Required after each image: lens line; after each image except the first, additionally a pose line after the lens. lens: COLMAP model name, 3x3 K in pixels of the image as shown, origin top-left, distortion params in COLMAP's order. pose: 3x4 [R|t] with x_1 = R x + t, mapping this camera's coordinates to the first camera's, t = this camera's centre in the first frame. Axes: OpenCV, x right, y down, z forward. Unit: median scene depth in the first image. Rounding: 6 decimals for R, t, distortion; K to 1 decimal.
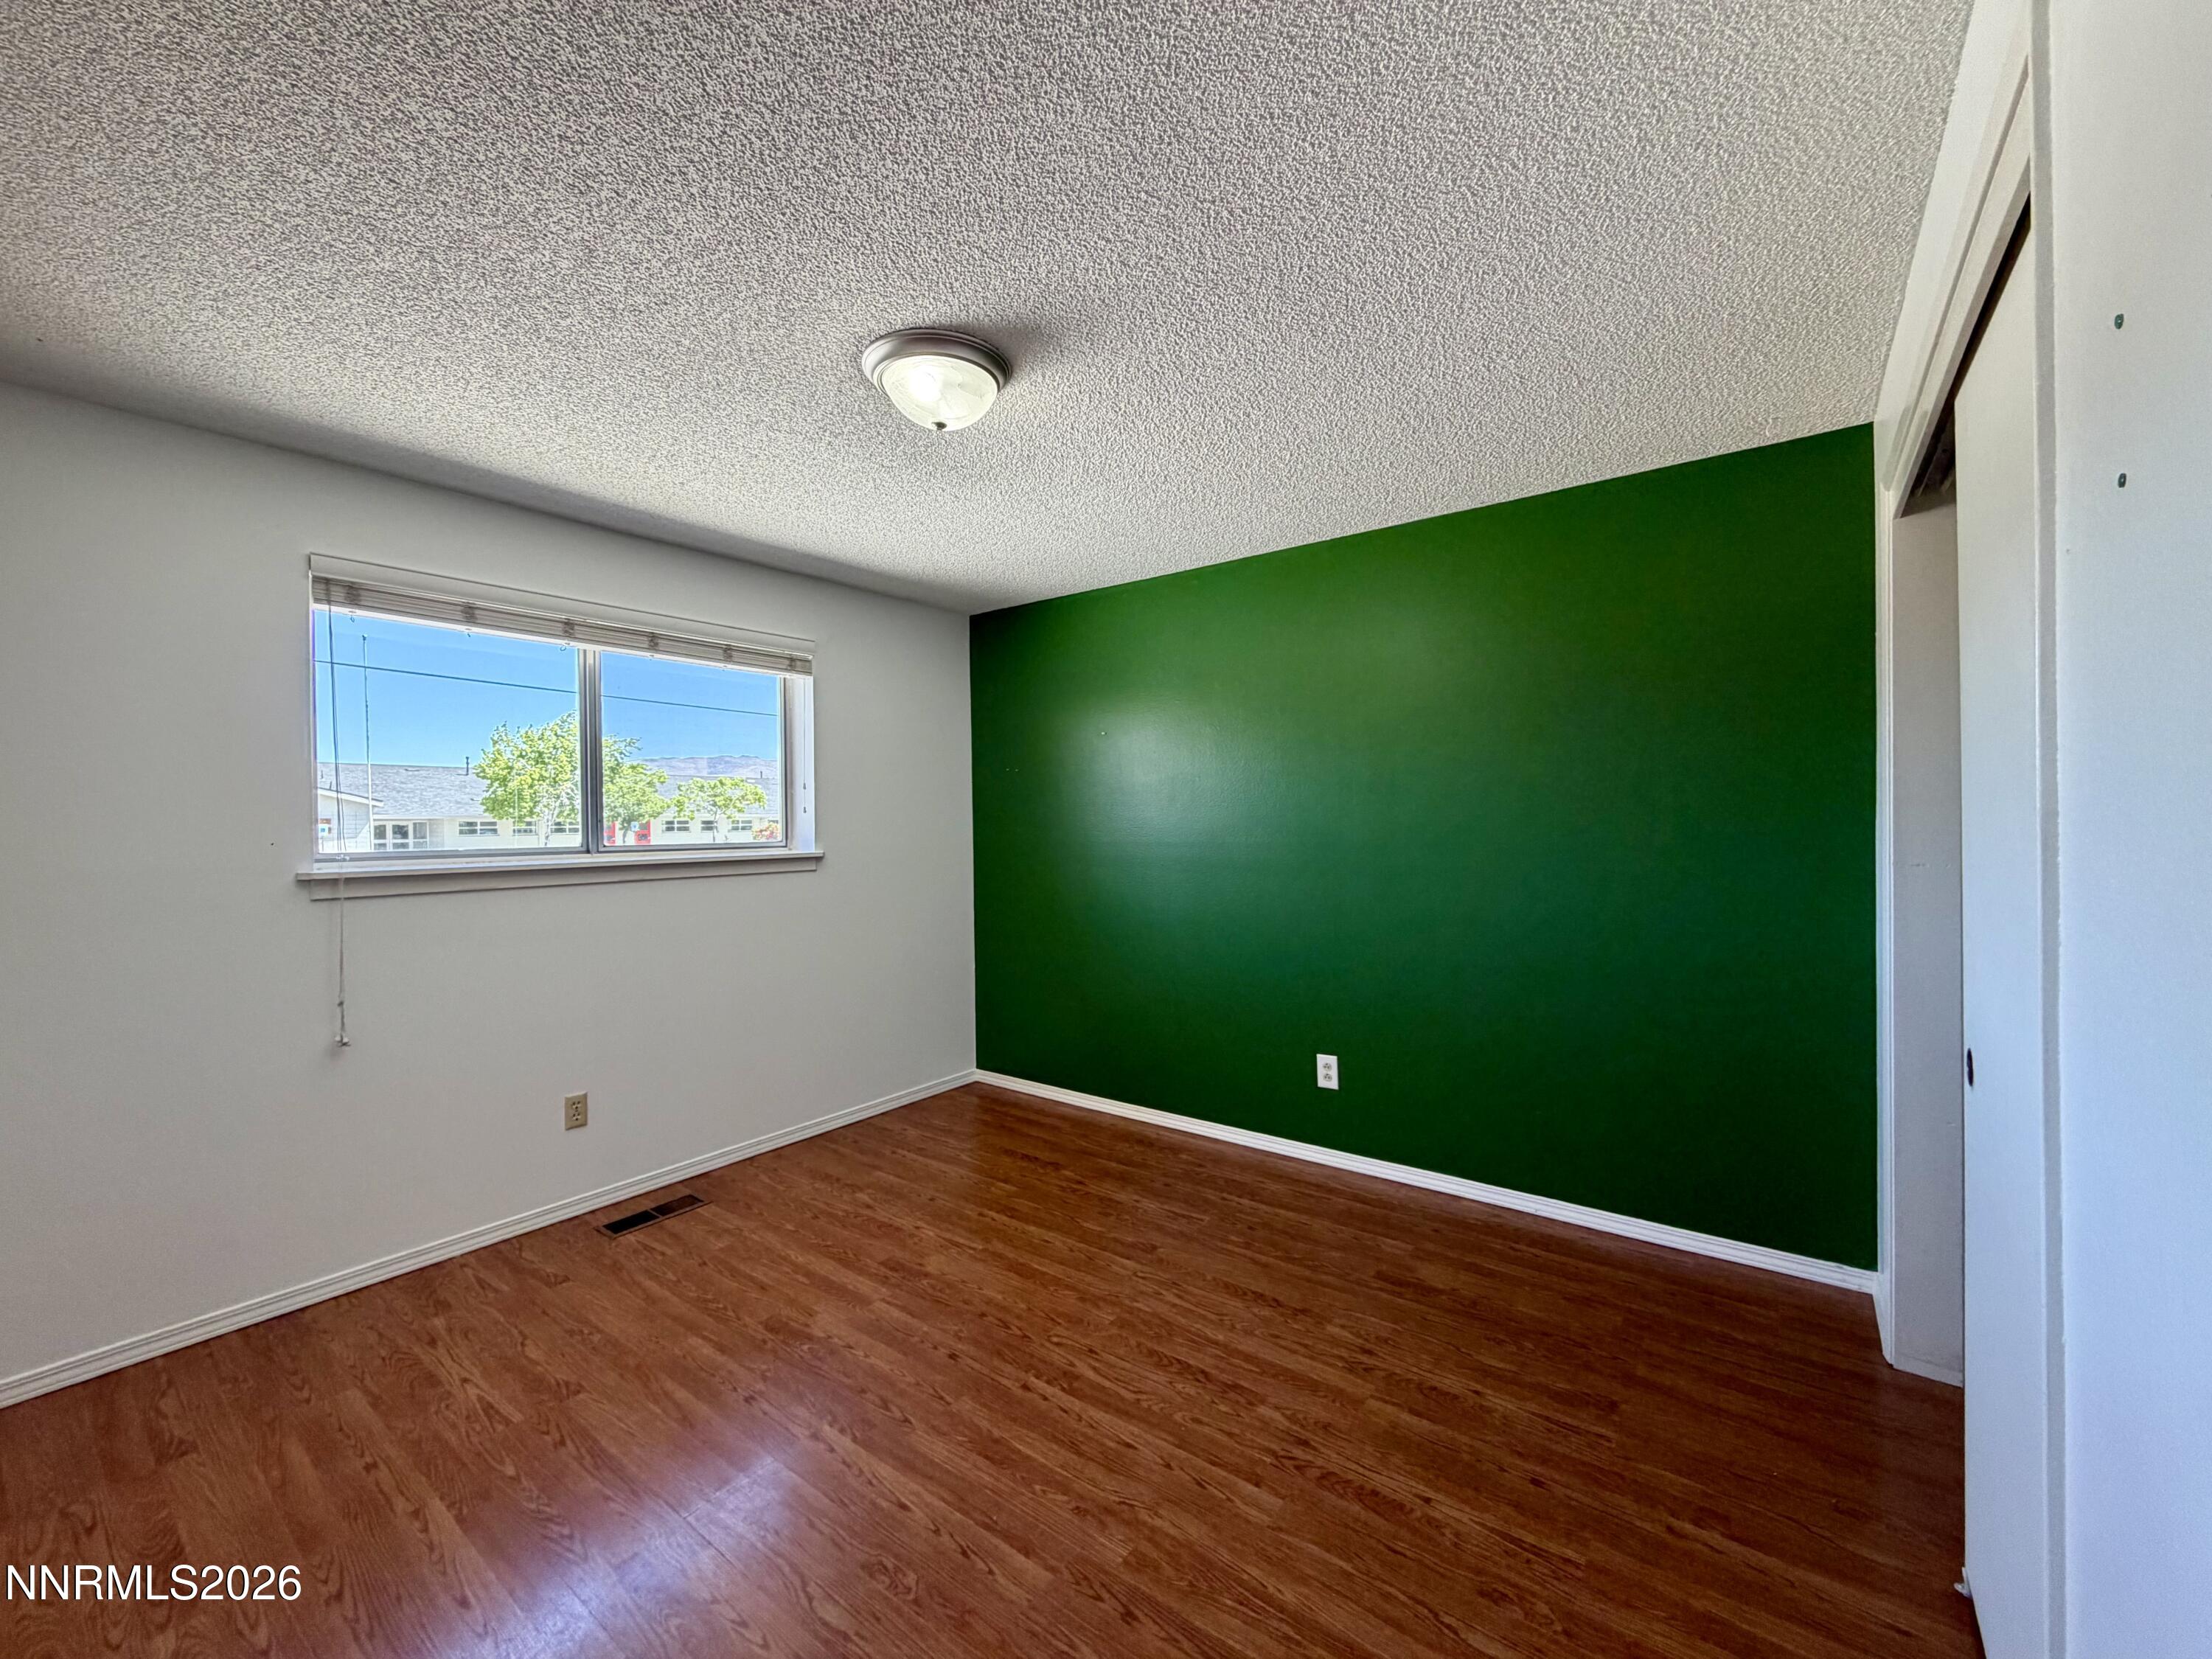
lens RADIAL K [[881.8, 0, 1097.5], [0, 881.8, 830.3], [0, 0, 1]] dist [-0.000894, 0.000289]
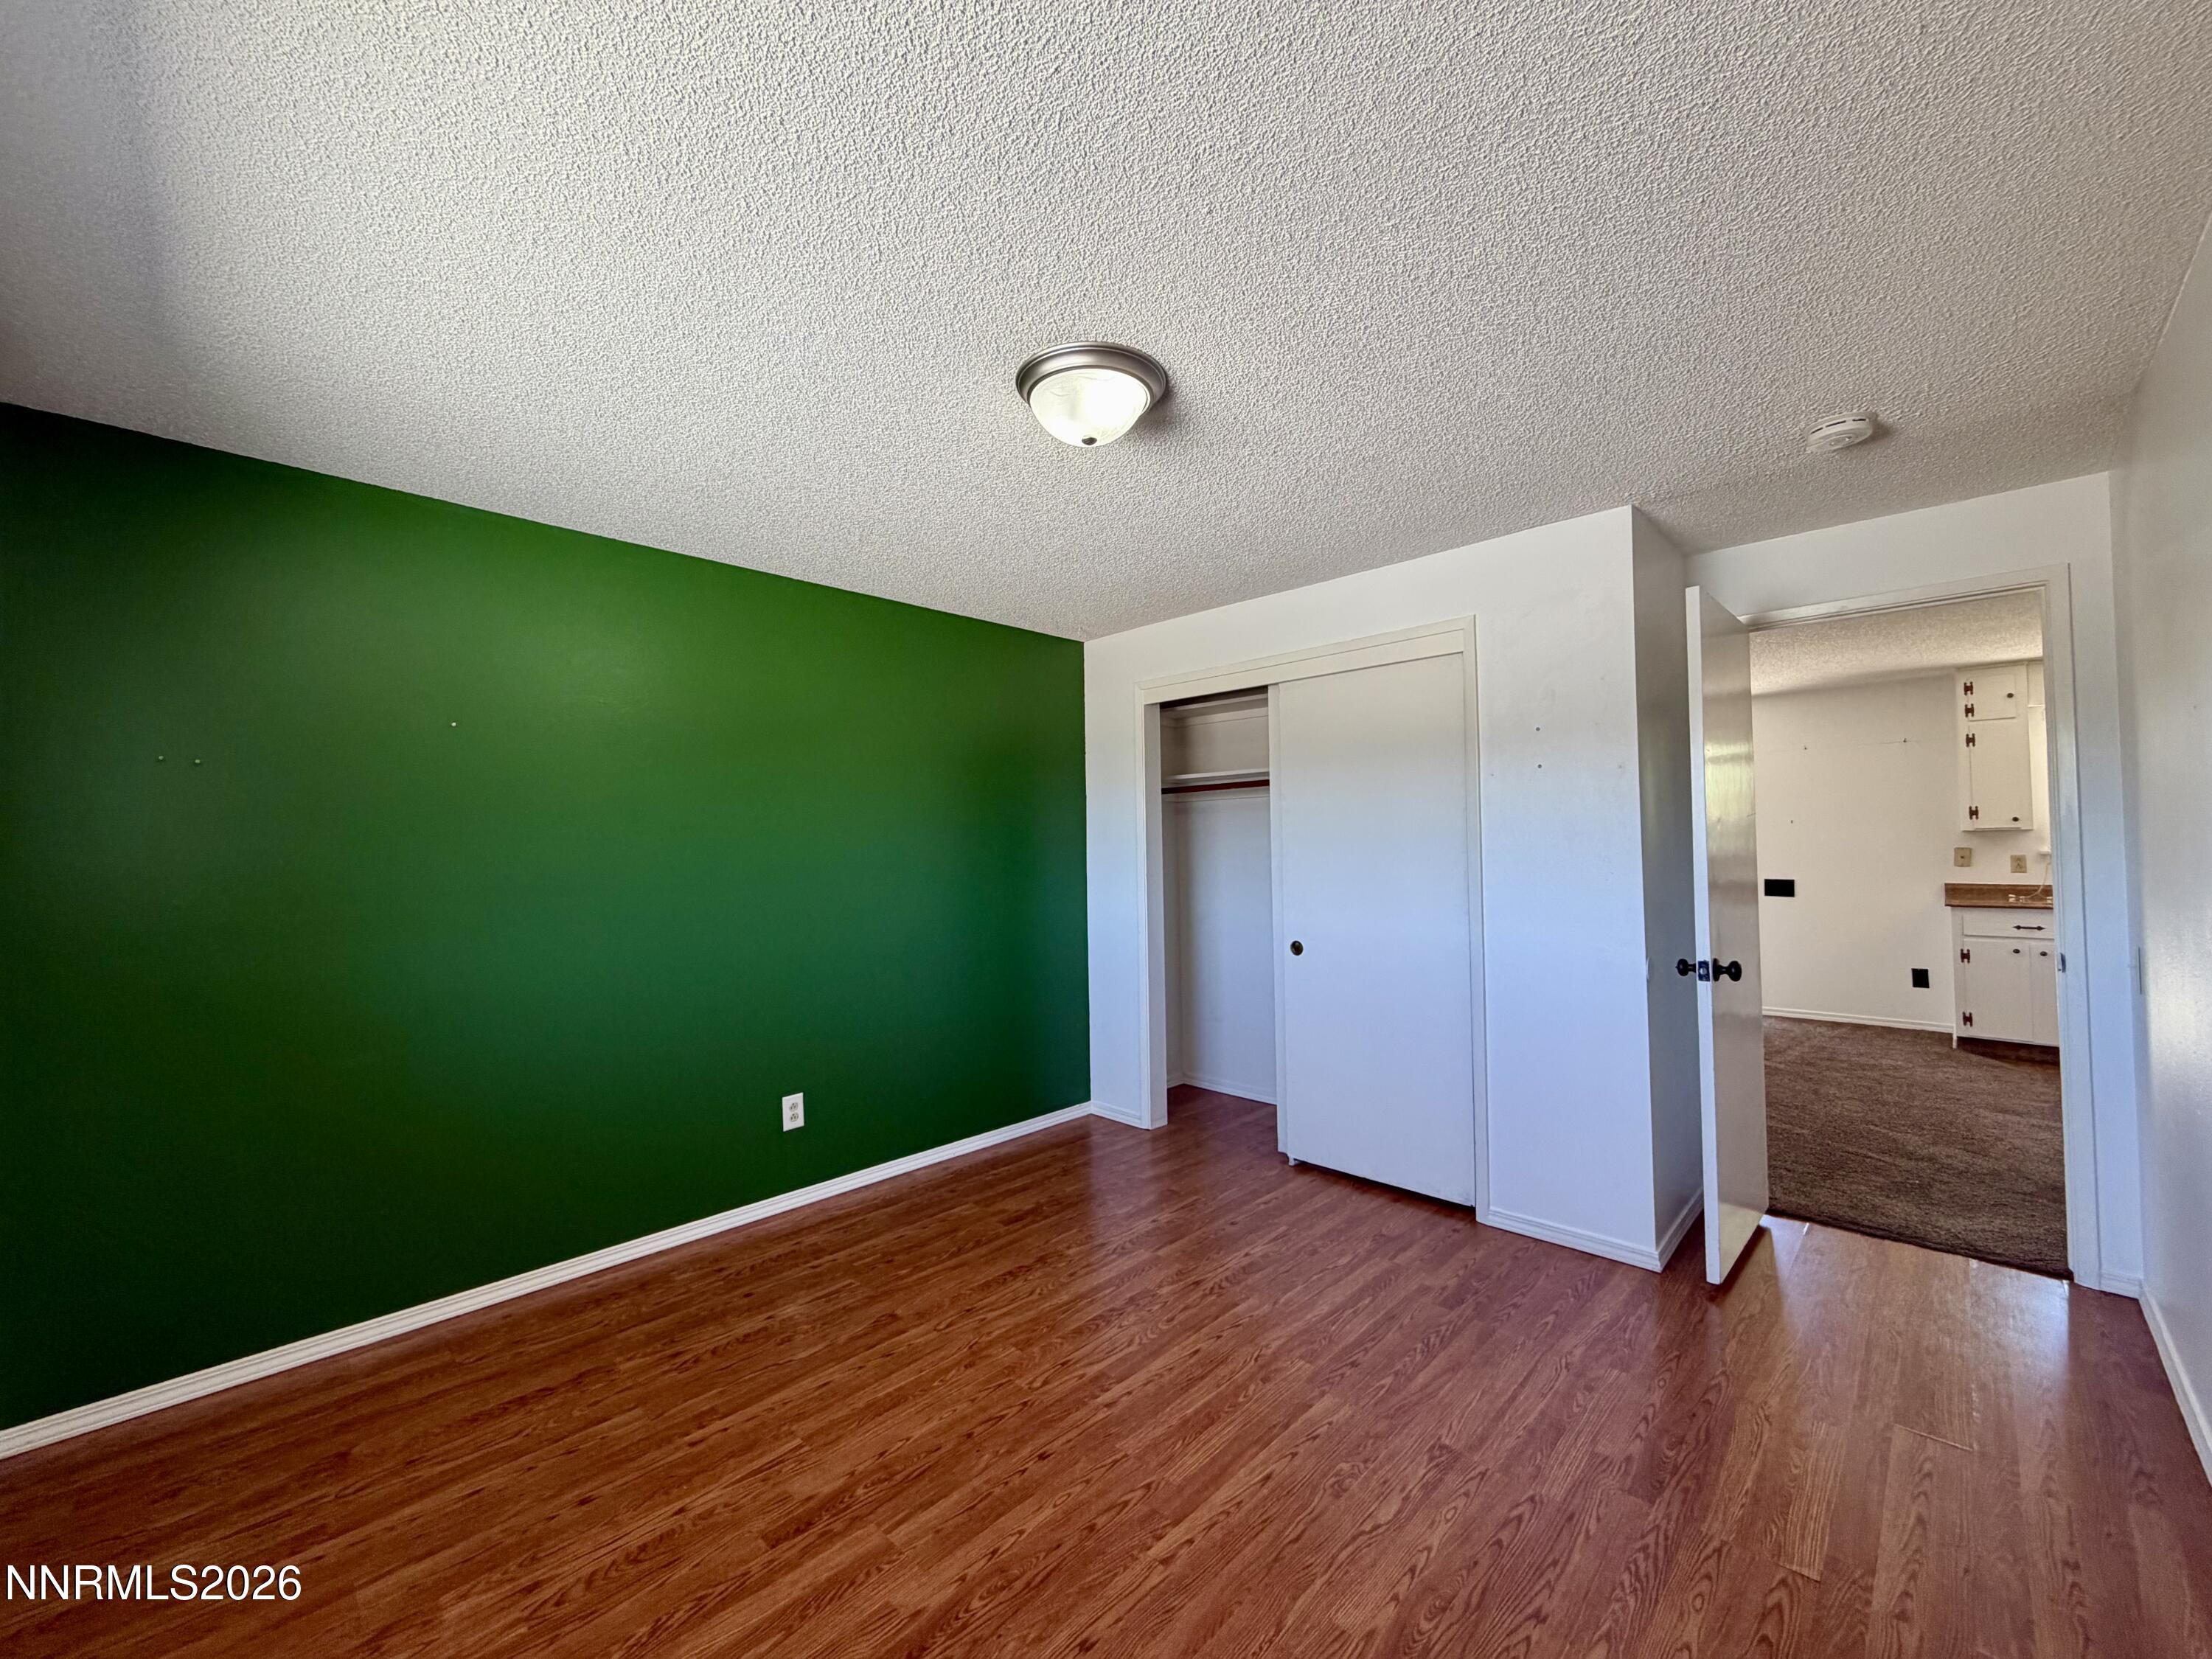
lens RADIAL K [[881.8, 0, 1097.5], [0, 881.8, 830.3], [0, 0, 1]] dist [-0.000894, 0.000289]
pose [[0.121766, 0.032154, 0.992038, -0.817957], [0.024100, 0.999085, -0.035340, 0.003441], [-0.992266, 0.028212, 0.120880, 0.640526]]
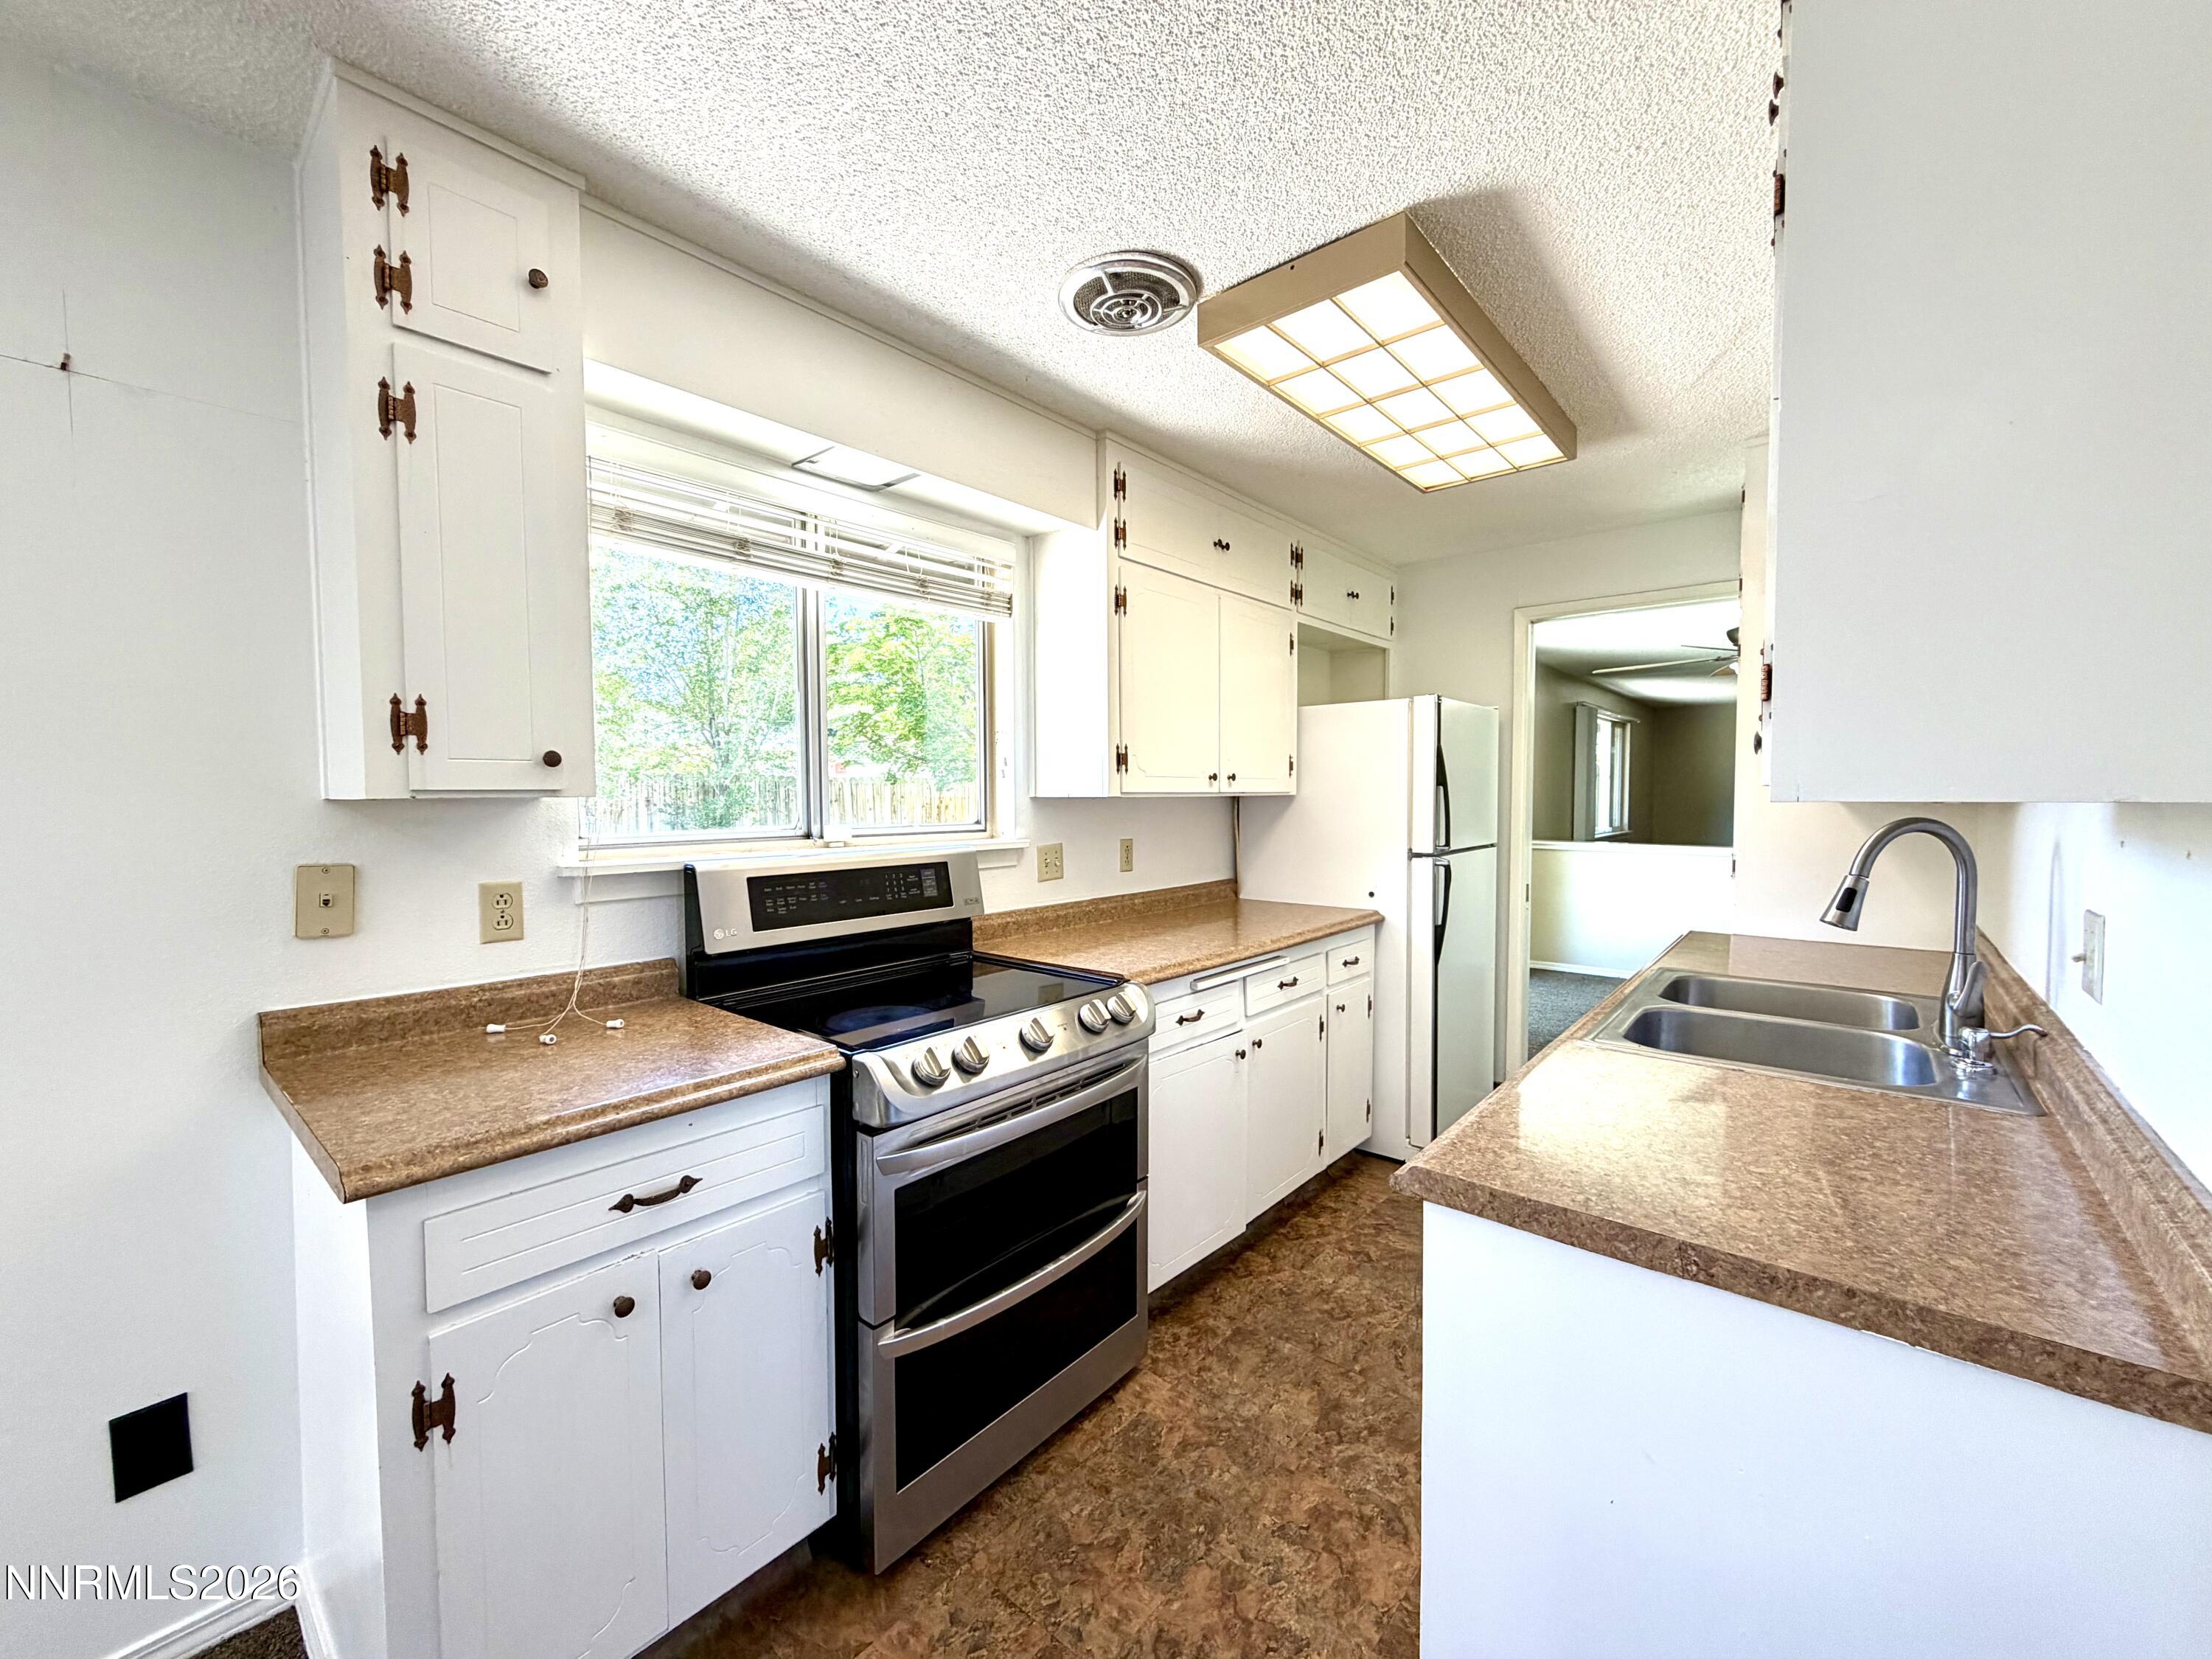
lens RADIAL K [[881.8, 0, 1097.5], [0, 881.8, 830.3], [0, 0, 1]] dist [-0.000894, 0.000289]
pose [[-0.998329, 0.011817, 0.056556, -0.455952], [0.014614, 0.998677, 0.049311, -0.001211], [-0.055899, 0.050056, -0.997181, 0.387604]]
